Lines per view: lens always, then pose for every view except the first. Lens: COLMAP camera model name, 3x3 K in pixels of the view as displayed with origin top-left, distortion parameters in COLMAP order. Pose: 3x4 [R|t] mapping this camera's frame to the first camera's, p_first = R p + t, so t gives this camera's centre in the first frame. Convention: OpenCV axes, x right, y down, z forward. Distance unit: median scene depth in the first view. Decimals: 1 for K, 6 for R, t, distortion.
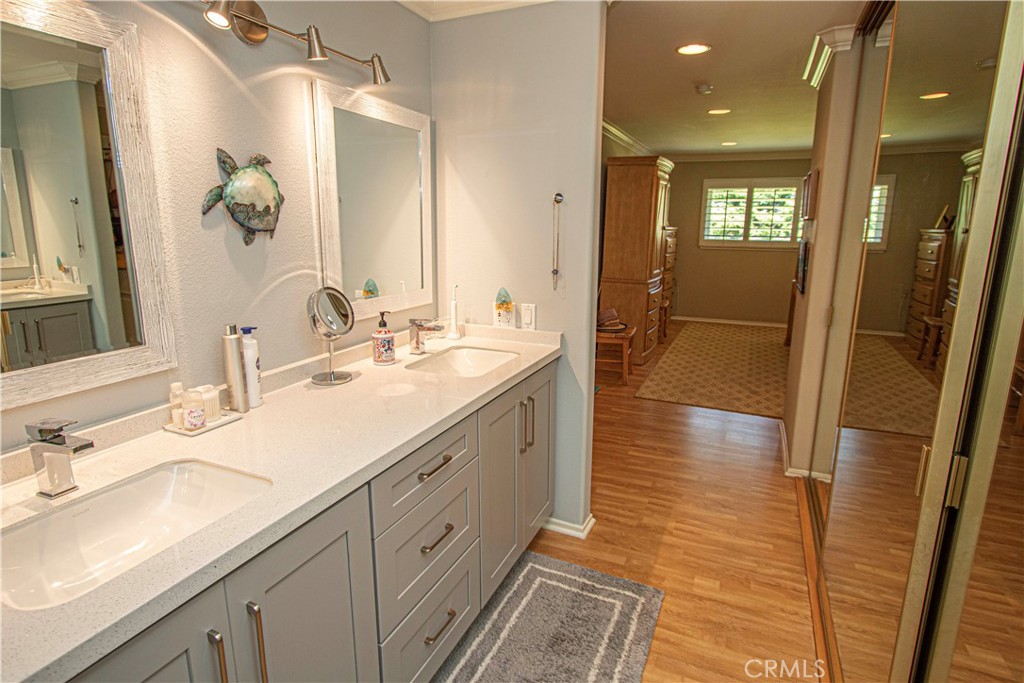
lens RADIAL K [[529.3, 0, 516.3], [0, 529.3, 347.6], [0, 0, 1]] dist [-0.018363, 0.001035]
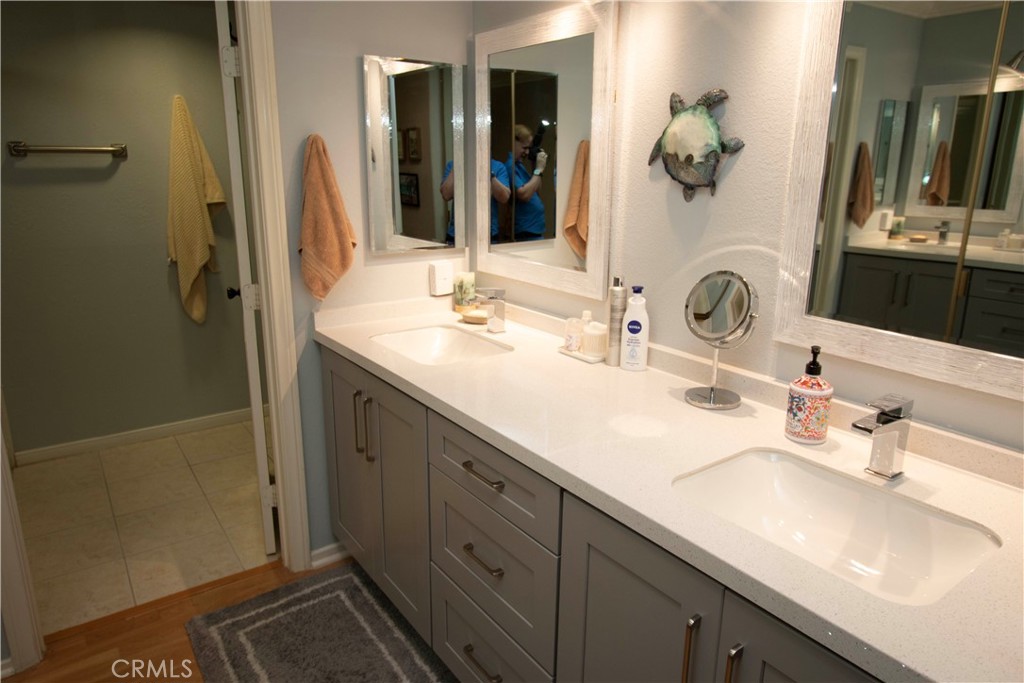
lens RADIAL K [[679.7, 0, 512.7], [0, 679.7, 340.2], [0, 0, 1]] dist [-0.019126, 0.007217]
pose [[-0.504460, 0.205209, -0.838695, 0.470111], [-0.218145, 0.909544, 0.353755, -0.245066], [0.835424, 0.361412, -0.414063, 1.001921]]
